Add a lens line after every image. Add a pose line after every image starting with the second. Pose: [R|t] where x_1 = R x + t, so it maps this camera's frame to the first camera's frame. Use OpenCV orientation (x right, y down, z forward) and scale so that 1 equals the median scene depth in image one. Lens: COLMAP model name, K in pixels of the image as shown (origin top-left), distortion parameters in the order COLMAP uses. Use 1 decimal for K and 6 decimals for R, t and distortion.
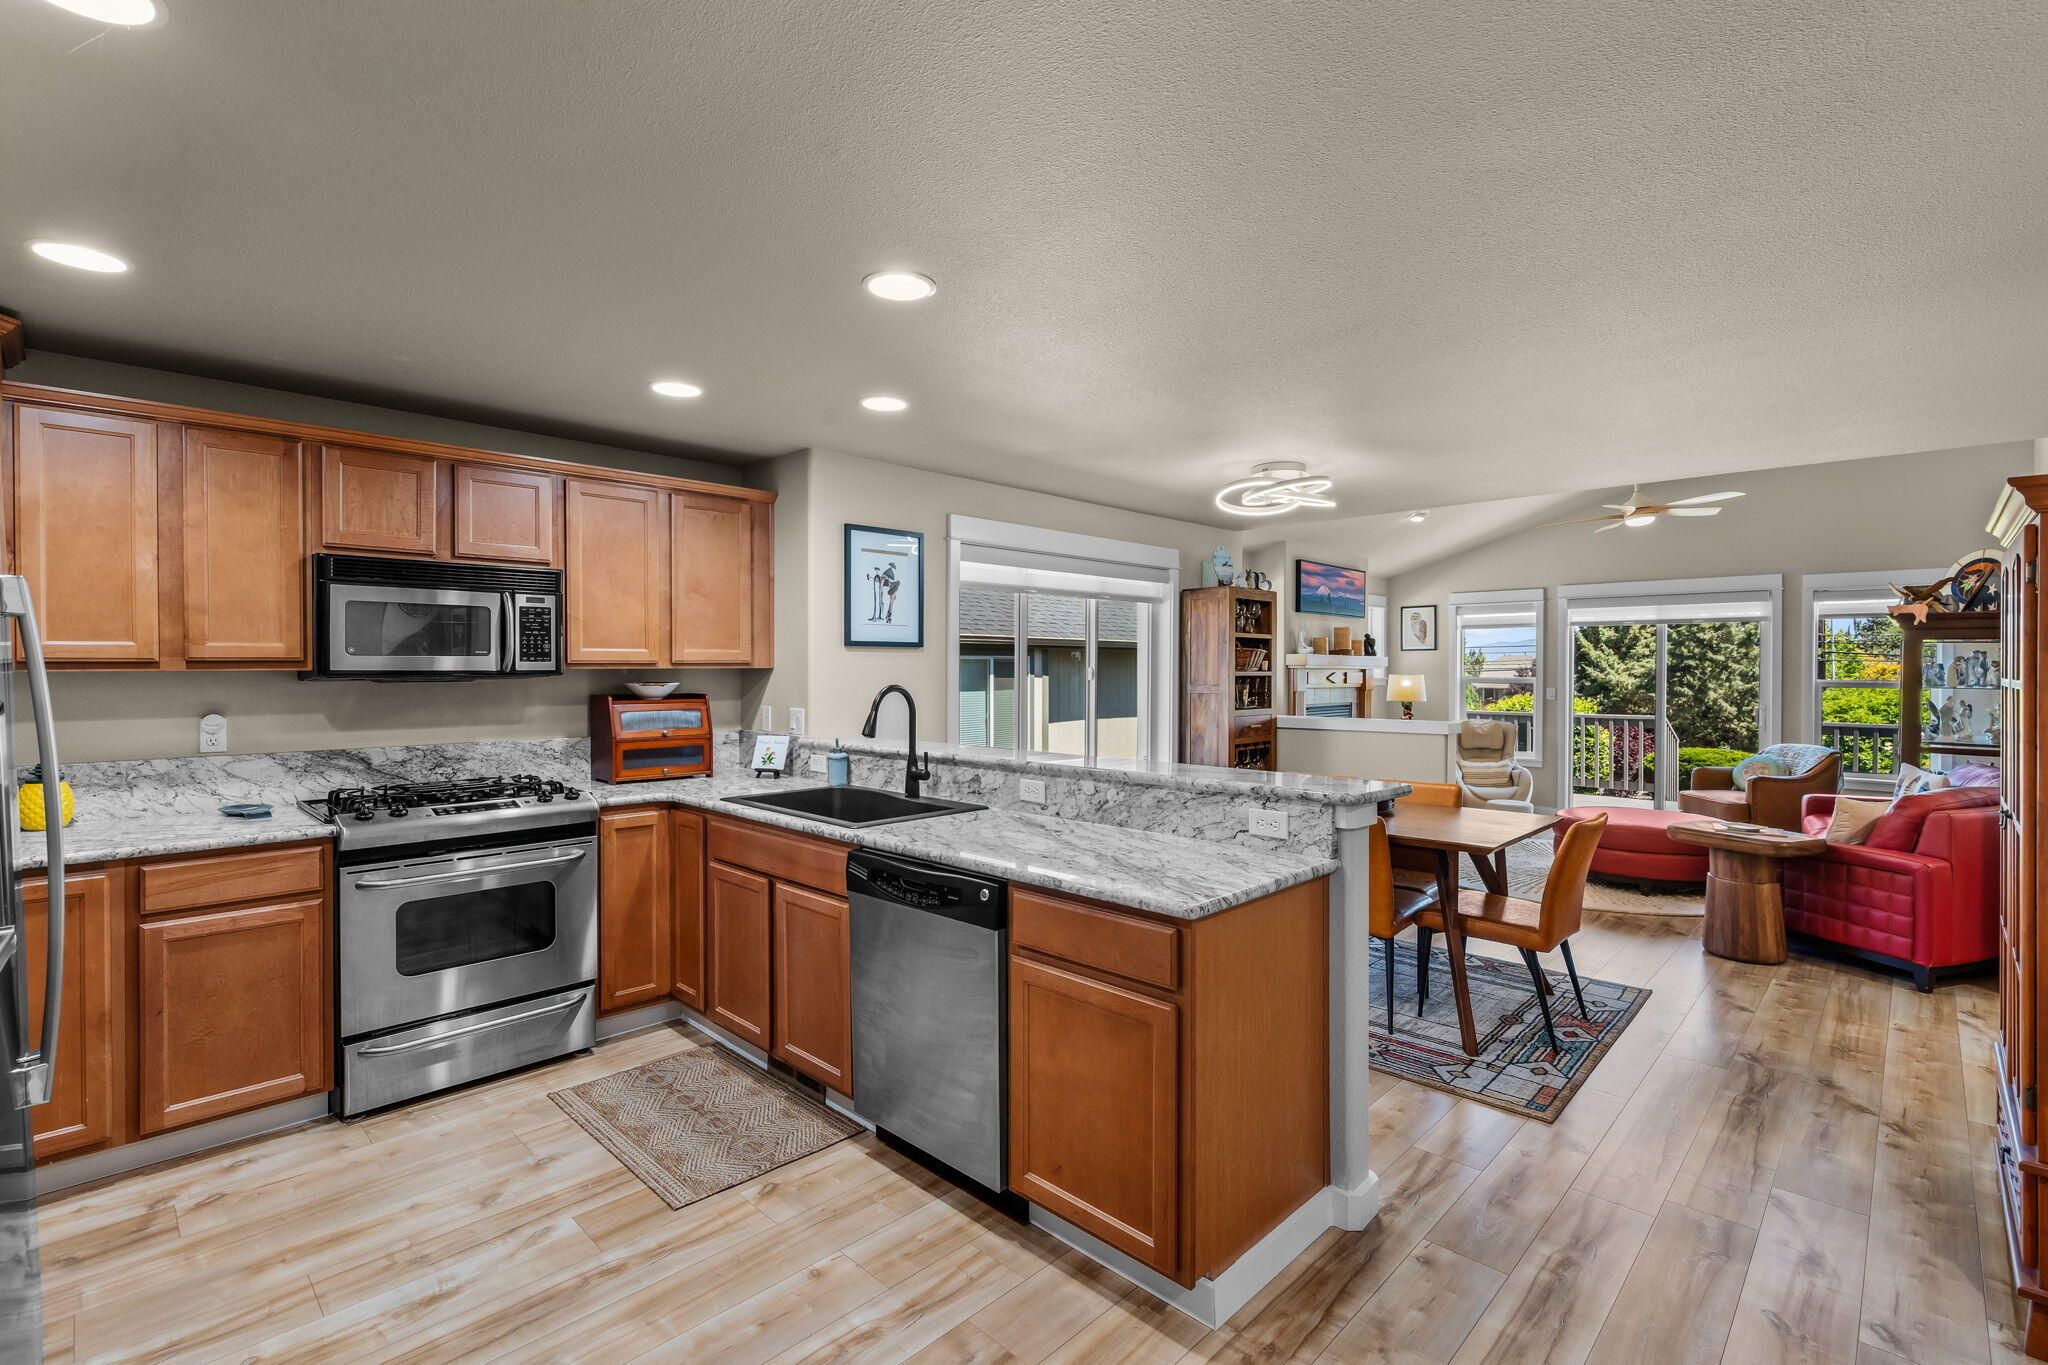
lens RADIAL K [[920.7, 0, 1026.8], [0, 920.7, 674.8], [0, 0, 1]] dist [-0.002524, -0.000105]
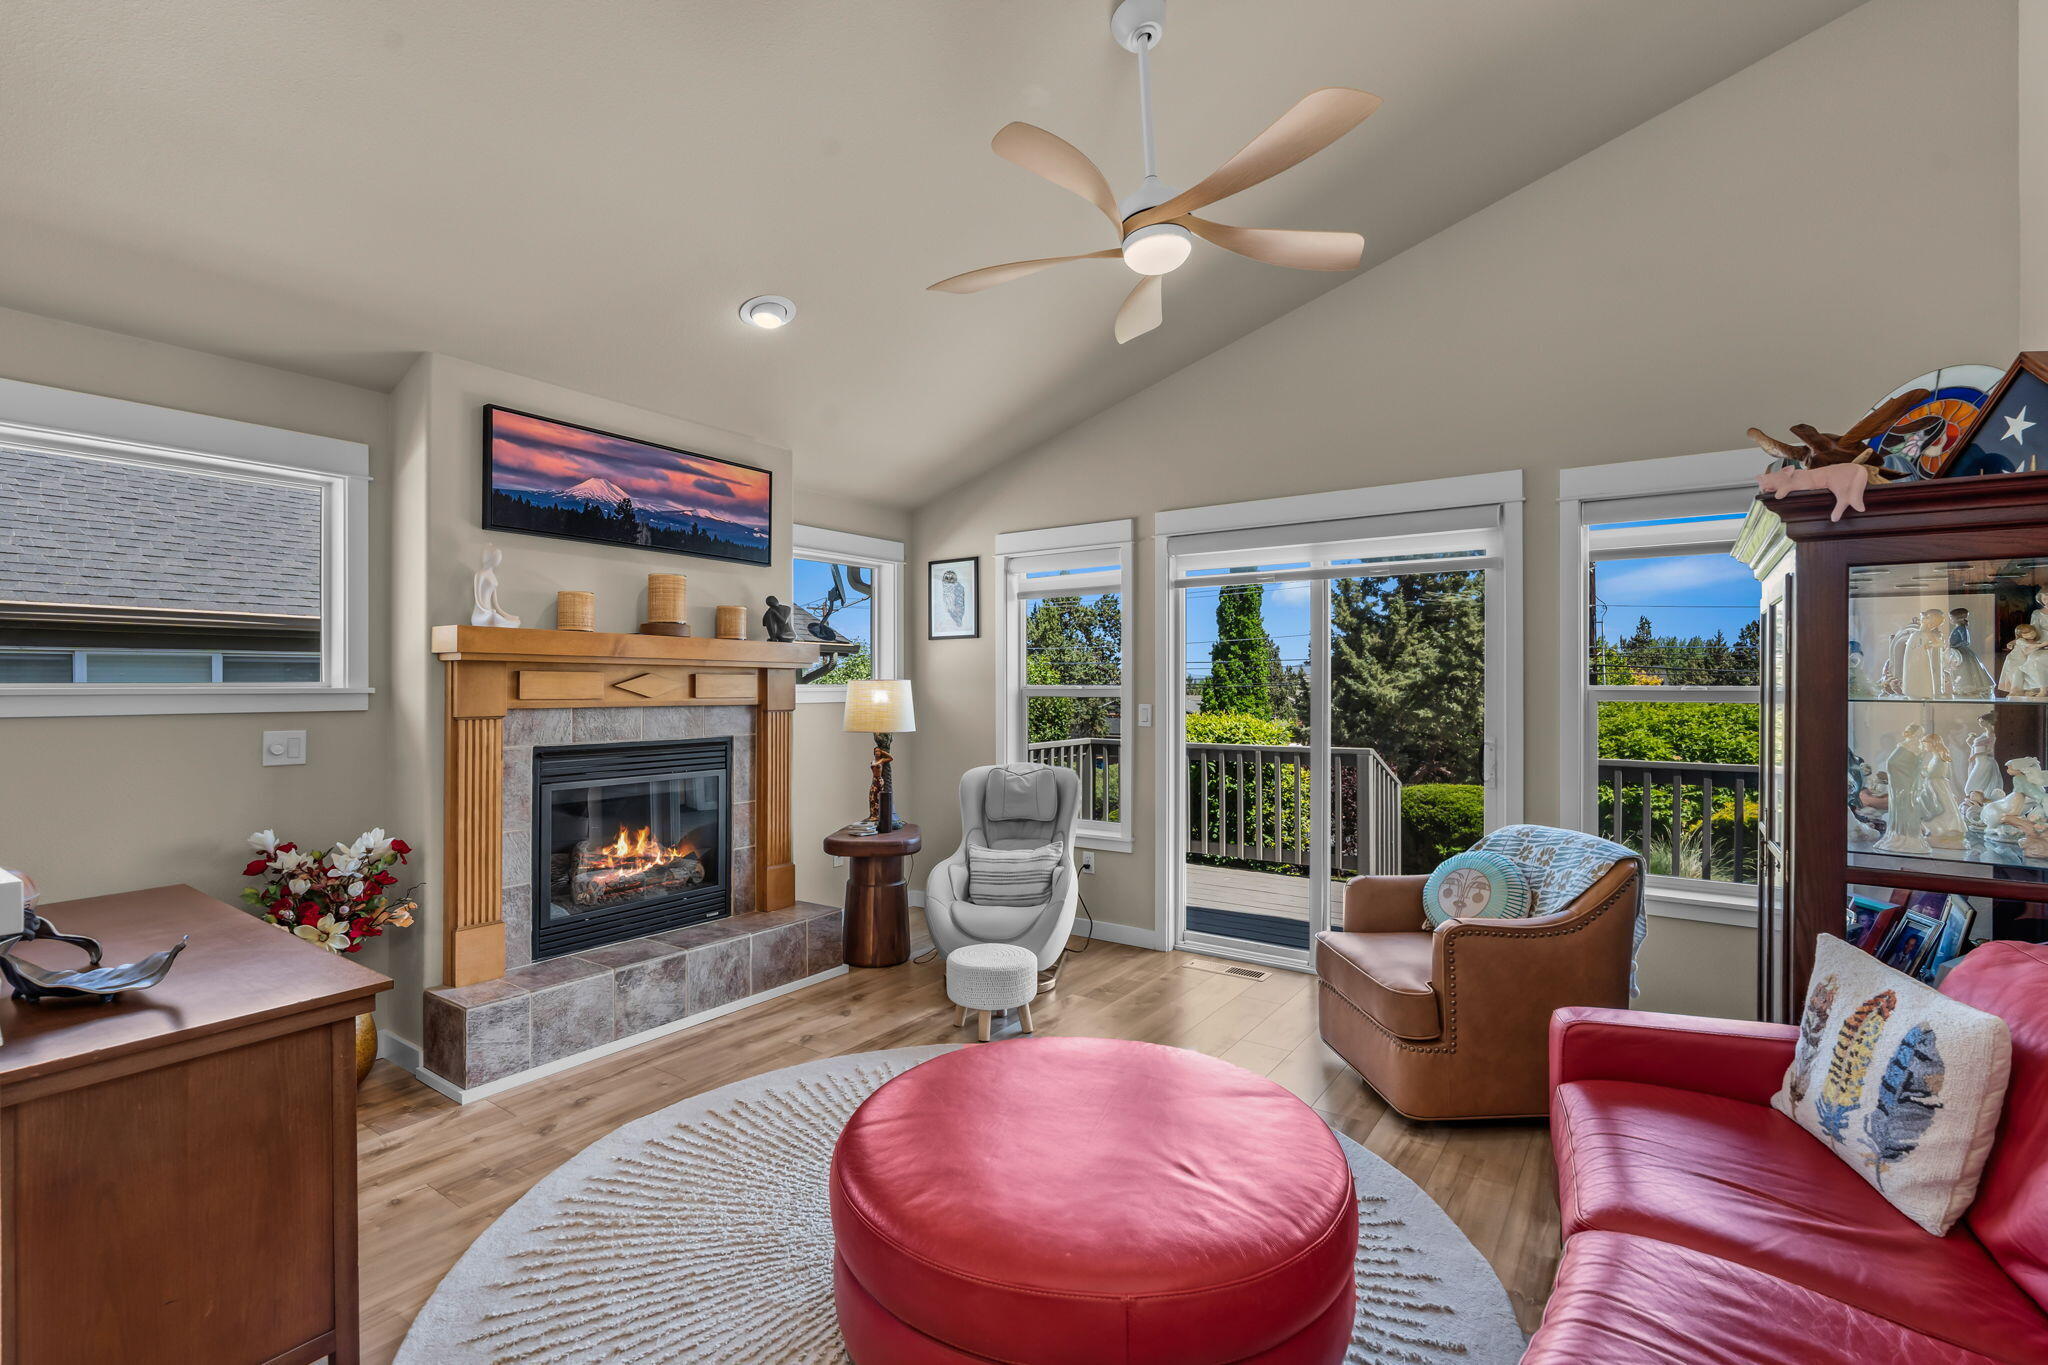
lens RADIAL K [[921.3, 0, 1018.3], [0, 921.3, 680.4], [0, 0, 1]] dist [-0.009672, 0.000447]
pose [[0.988292, -0.001671, 0.152563, 0.597947], [0.003530, 0.999923, -0.011919, 0.009201], [-0.152531, 0.012318, 0.988222, 0.693505]]
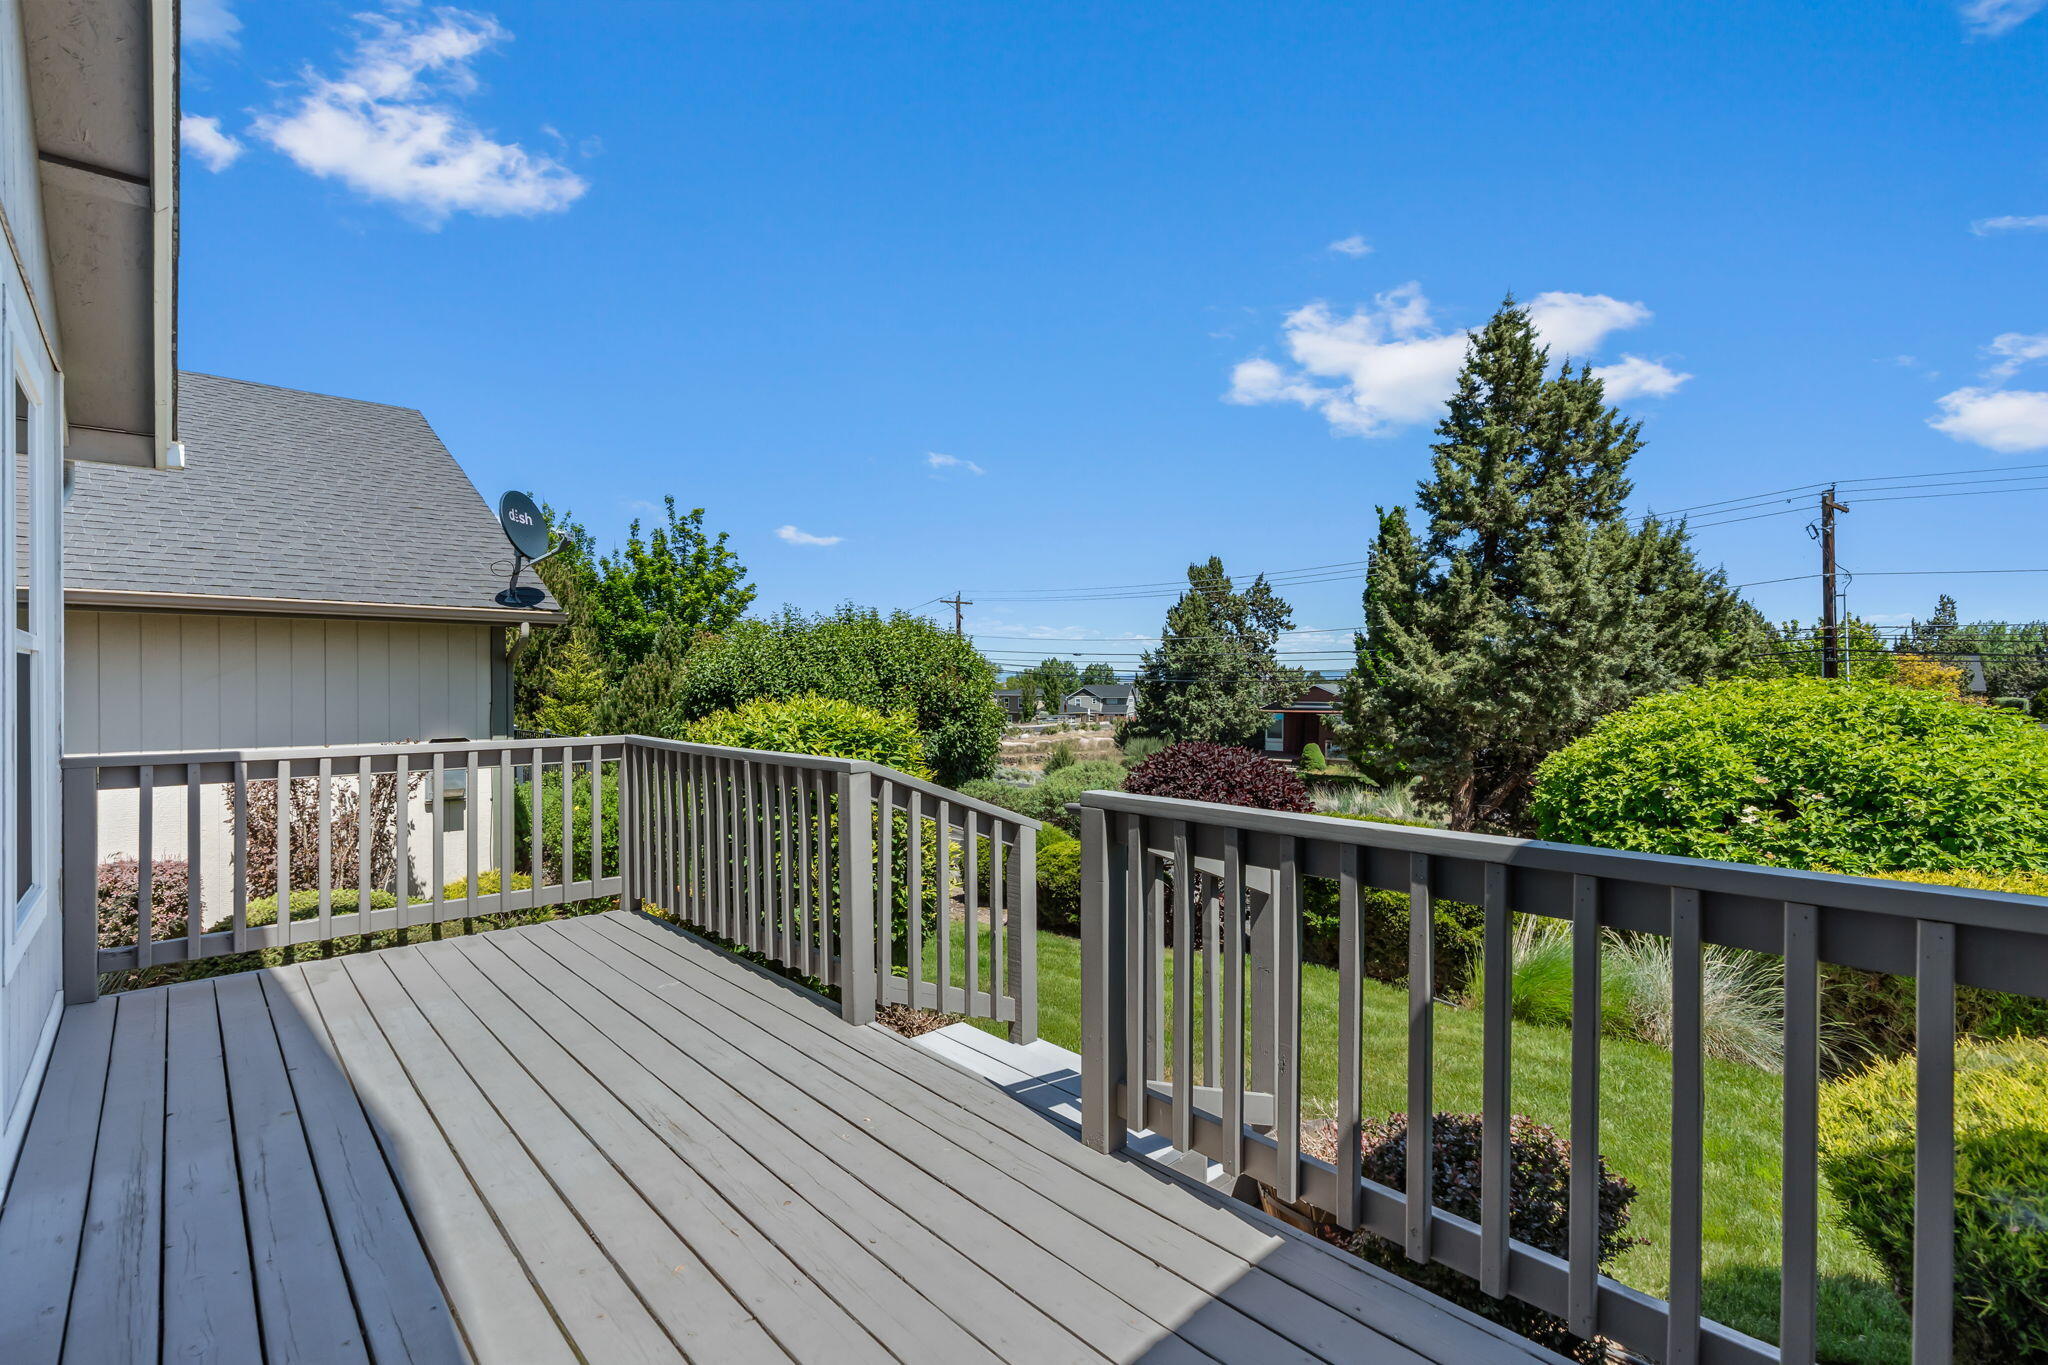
lens RADIAL K [[921.3, 0, 1018.3], [0, 921.3, 680.4], [0, 0, 1]] dist [-0.009672, 0.000447]
pose [[0.998678, -0.003479, -0.051289, 1.276891], [0.003060, 0.999961, -0.008255, 0.032270], [0.051316, 0.008087, 0.998650, 1.126423]]
